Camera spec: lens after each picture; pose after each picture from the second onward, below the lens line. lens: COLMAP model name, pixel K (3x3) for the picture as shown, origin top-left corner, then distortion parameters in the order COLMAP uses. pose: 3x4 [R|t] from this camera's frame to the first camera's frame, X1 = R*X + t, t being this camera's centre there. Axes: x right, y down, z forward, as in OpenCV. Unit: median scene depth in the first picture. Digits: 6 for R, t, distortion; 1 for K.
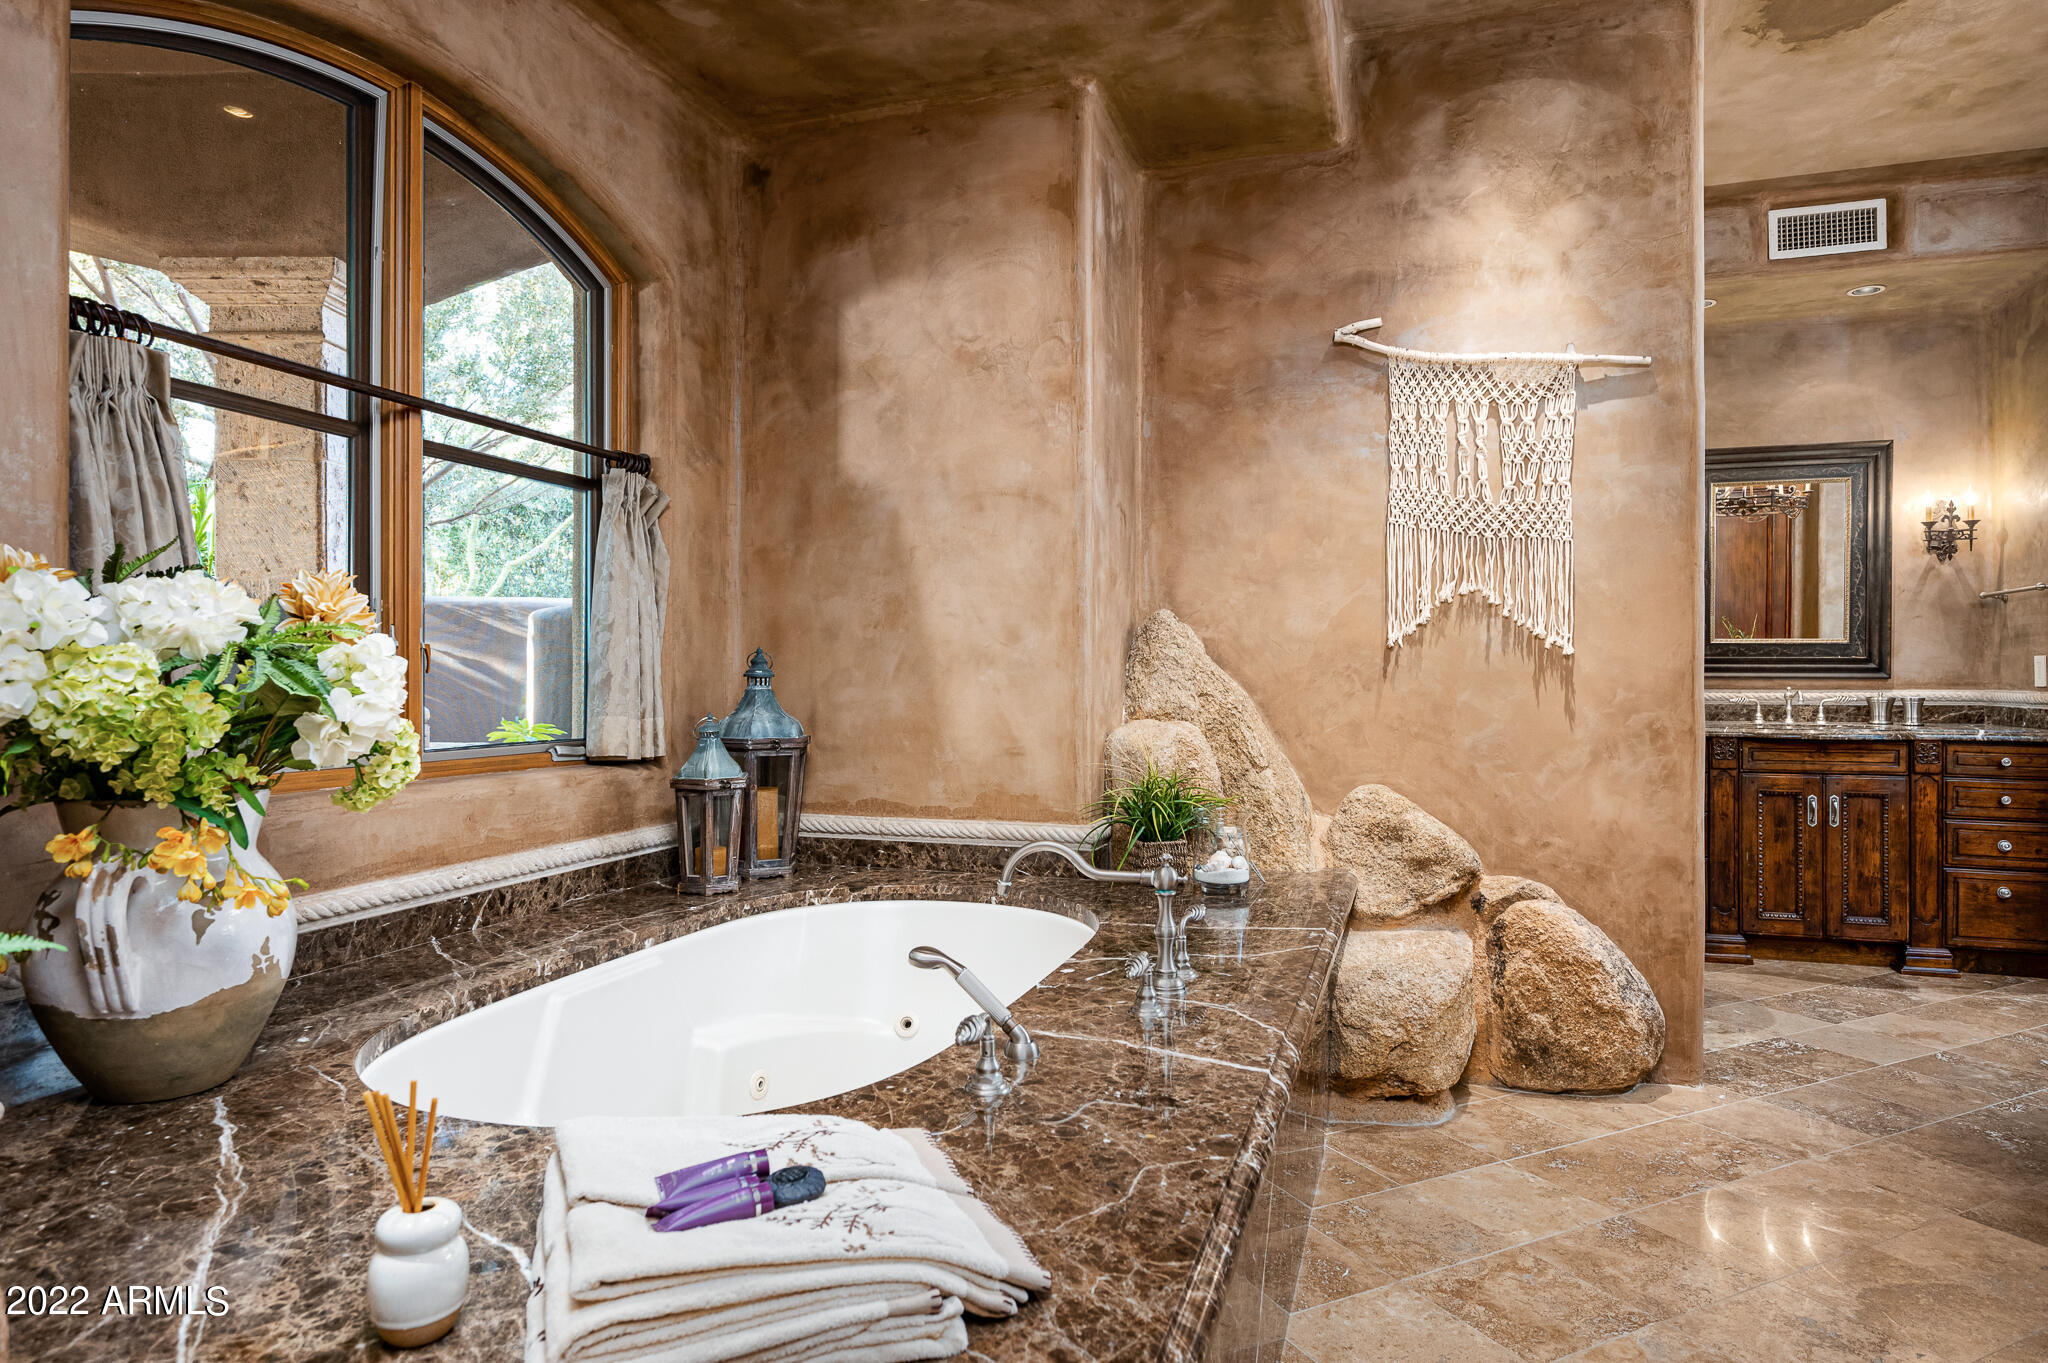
lens RADIAL K [[1193.8, 0, 1021.0], [0, 1193.8, 677.1], [0, 0, 1]] dist [-0.001418, -0.002039]
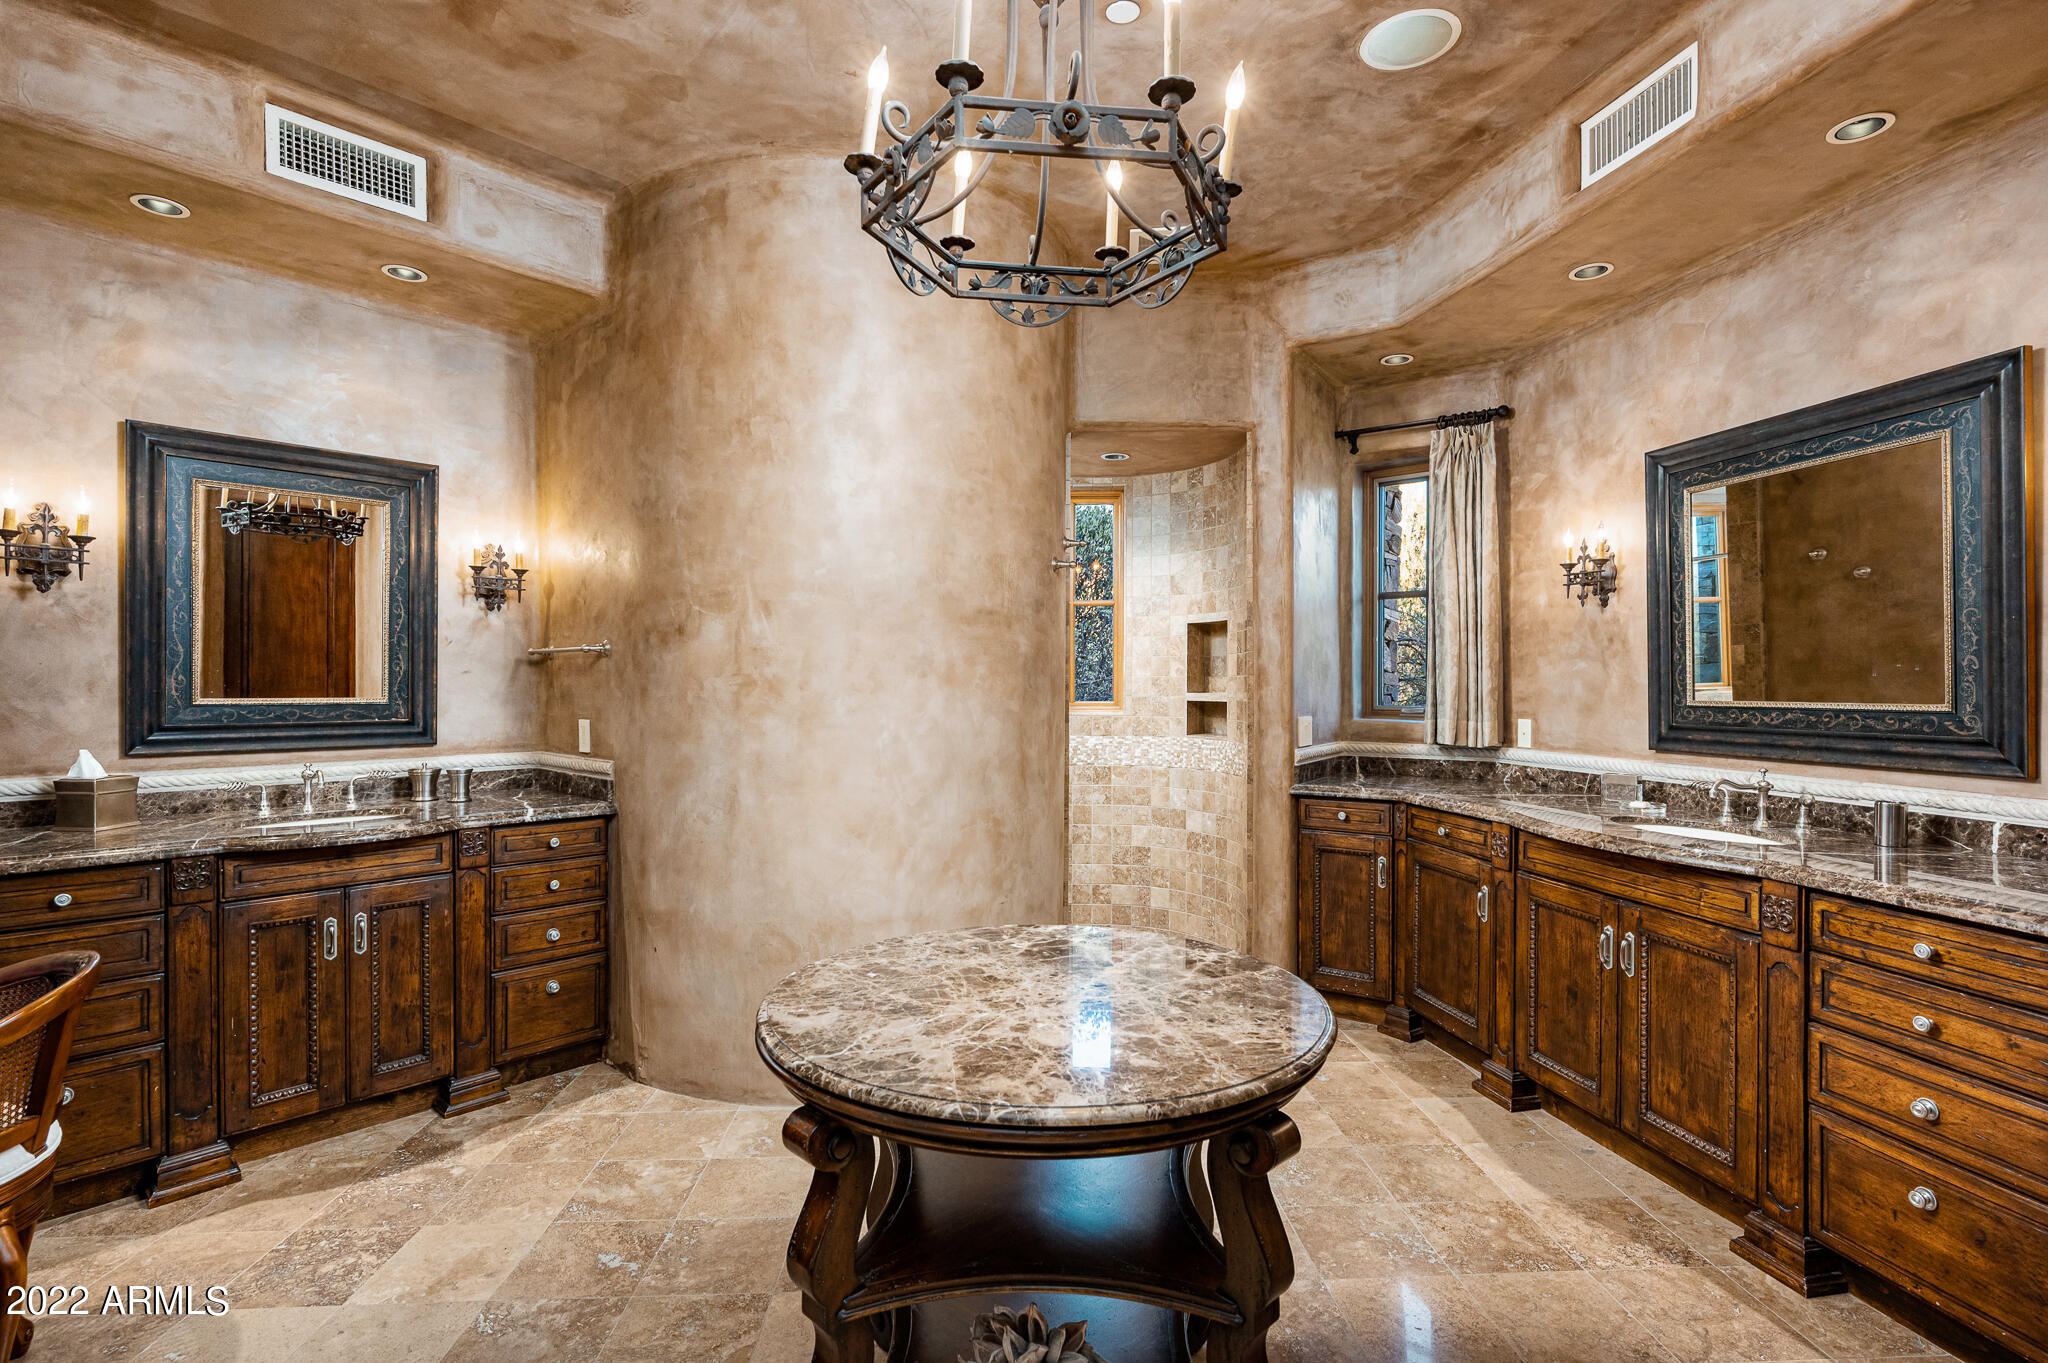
lens RADIAL K [[957.5, 0, 1024.0], [0, 957.5, 681.5], [0, 0, 1]] dist [-0.000196, 0.000249]
pose [[0.402109, -0.004169, 0.915582, 0.290183], [-0.000337, 0.999989, 0.004701, -0.050895], [-0.915592, -0.002199, 0.402103, 0.362717]]
